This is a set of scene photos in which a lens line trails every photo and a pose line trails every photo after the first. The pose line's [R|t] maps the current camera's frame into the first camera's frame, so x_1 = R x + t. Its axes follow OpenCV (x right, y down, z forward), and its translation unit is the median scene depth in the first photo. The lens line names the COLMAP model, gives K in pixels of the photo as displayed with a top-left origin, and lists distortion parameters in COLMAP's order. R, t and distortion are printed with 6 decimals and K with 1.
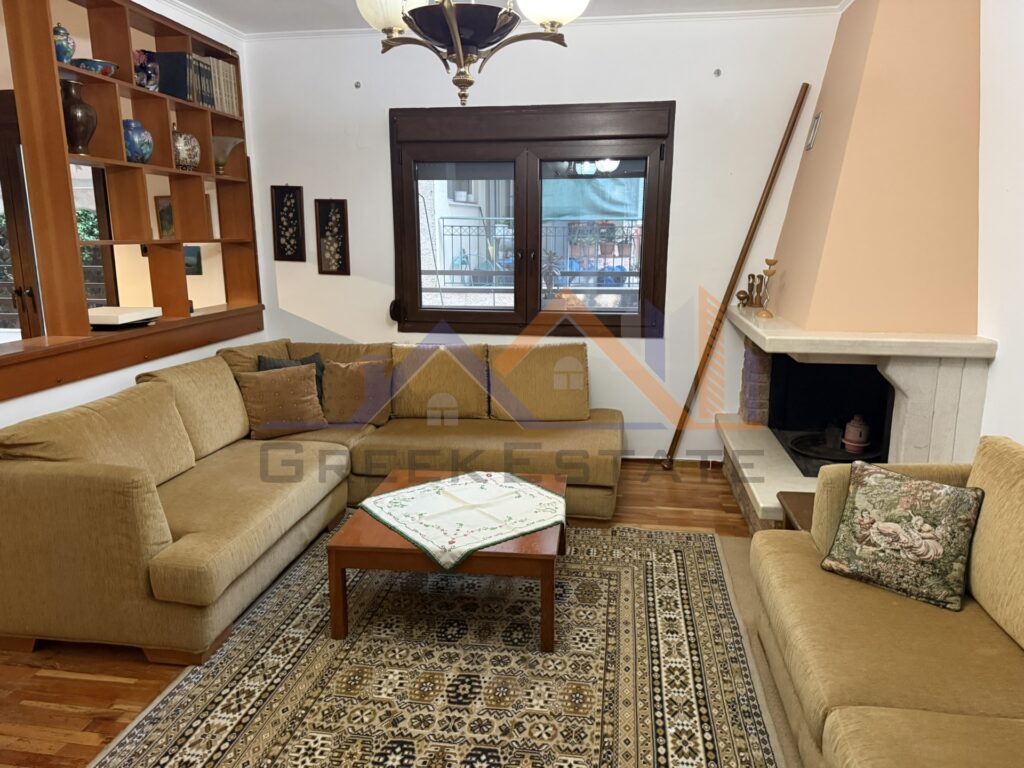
lens RADIAL K [[722.3, 0, 514.4], [0, 722.3, 388.8], [0, 0, 1]] dist [0.083919, -0.129216]
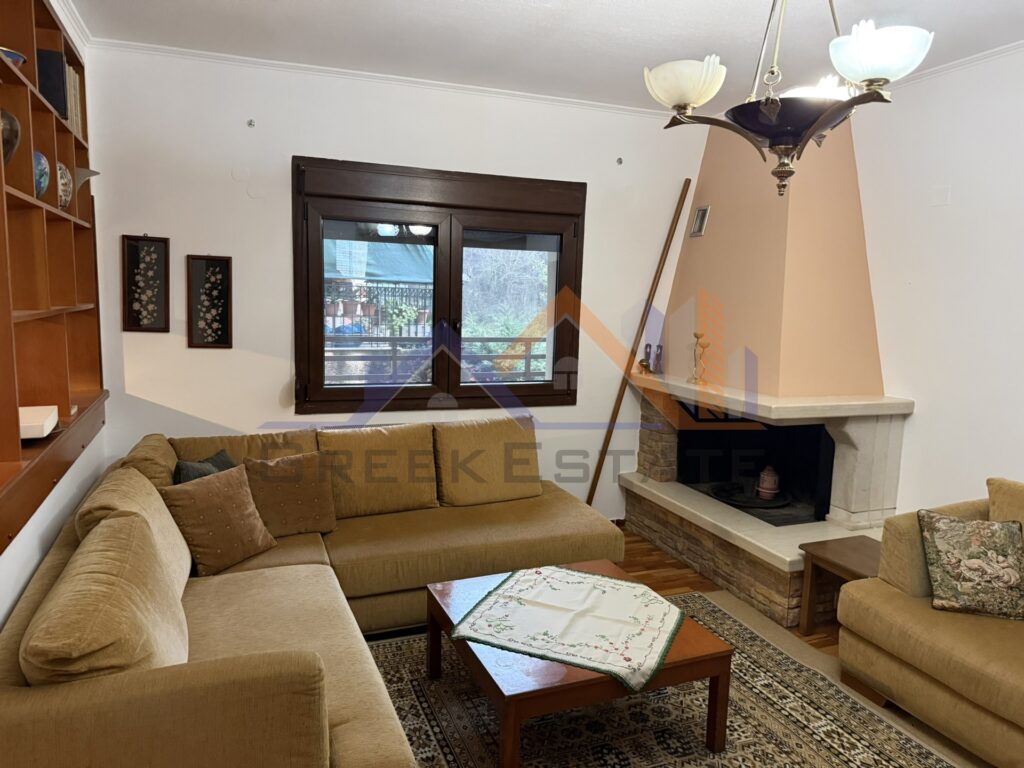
lens RADIAL K [[723.9, 0, 512.0], [0, 723.9, 384.0], [0, 0, 1]] dist [0.019985, -0.027757]
pose [[0.866901, -0.039724, 0.496895, -0.527324], [0.077701, 0.995404, -0.055981, -0.070312], [-0.492388, 0.087139, 0.866003, 0.222536]]
